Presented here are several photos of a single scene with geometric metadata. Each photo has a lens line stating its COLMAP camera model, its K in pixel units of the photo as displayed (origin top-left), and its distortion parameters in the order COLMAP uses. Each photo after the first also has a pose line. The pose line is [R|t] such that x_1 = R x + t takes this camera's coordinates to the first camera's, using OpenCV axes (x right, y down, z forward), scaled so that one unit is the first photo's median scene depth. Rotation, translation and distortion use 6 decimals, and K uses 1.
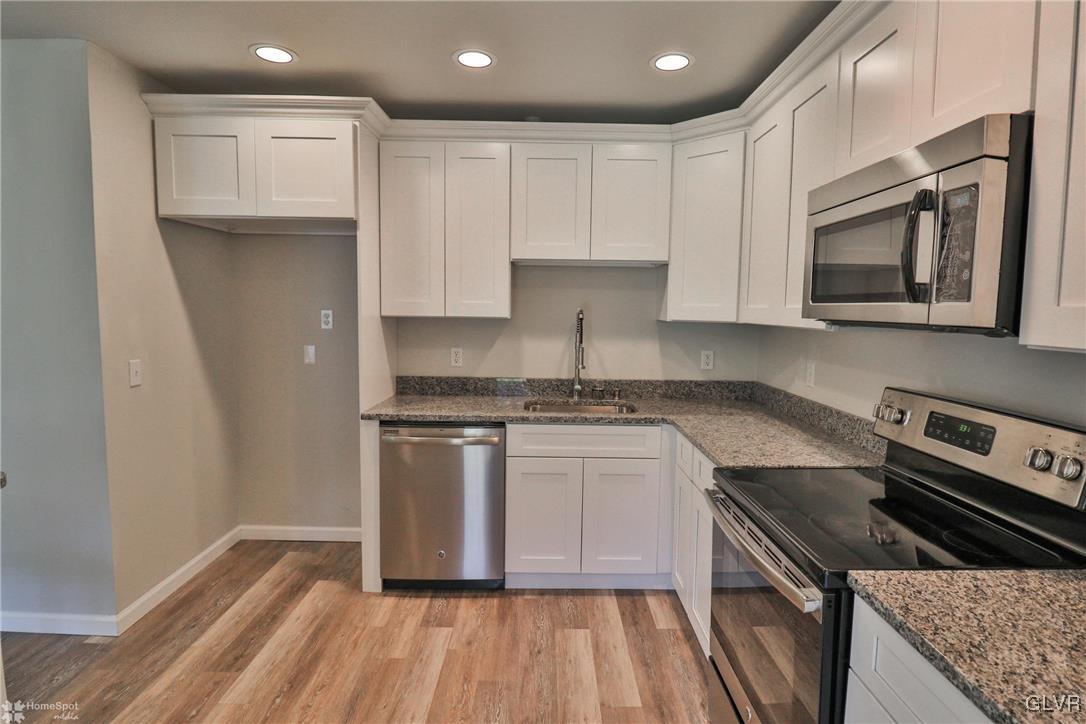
lens RADIAL K [[566.3, 0, 547.8], [0, 566.3, 357.9], [0, 0, 1]] dist [0.004165, -0.005811]
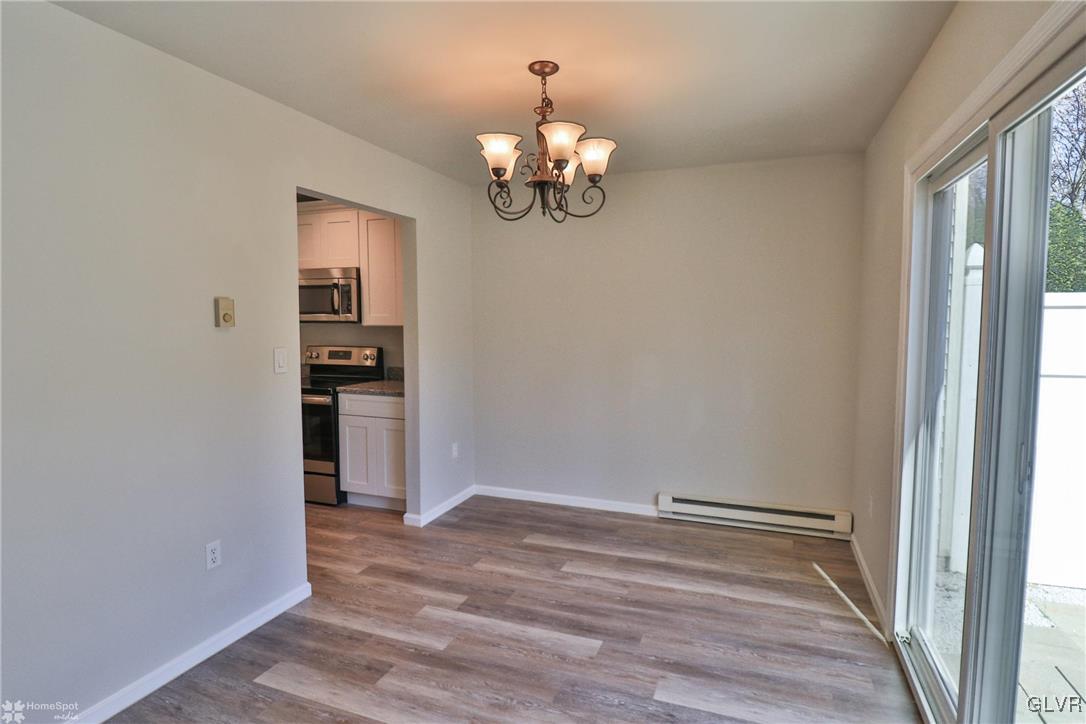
lens RADIAL K [[566.3, 0, 544.3], [0, 566.3, 356.7], [0, 0, 1]] dist [0.004165, -0.005811]
pose [[0.367619, -0.072700, 0.927131, -1.258898], [0.083861, 0.995470, 0.044806, 0.065629], [-0.926188, 0.061279, 0.372050, -0.866648]]
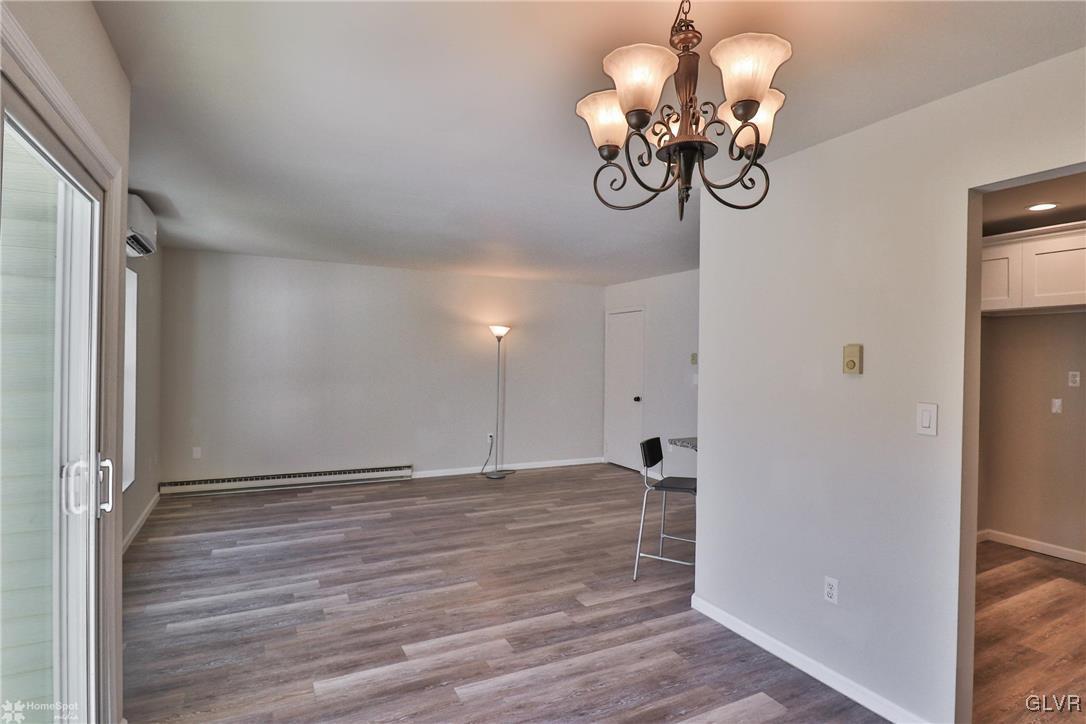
lens RADIAL K [[566.3, 0, 570.2], [0, 566.3, 360.1], [0, 0, 1]] dist [0.004165, -0.005811]
pose [[0.475982, -0.005109, -0.879440, 0.283093], [-0.087165, 0.994785, -0.052956, 0.085496], [0.875125, 0.101863, 0.473054, -0.899255]]
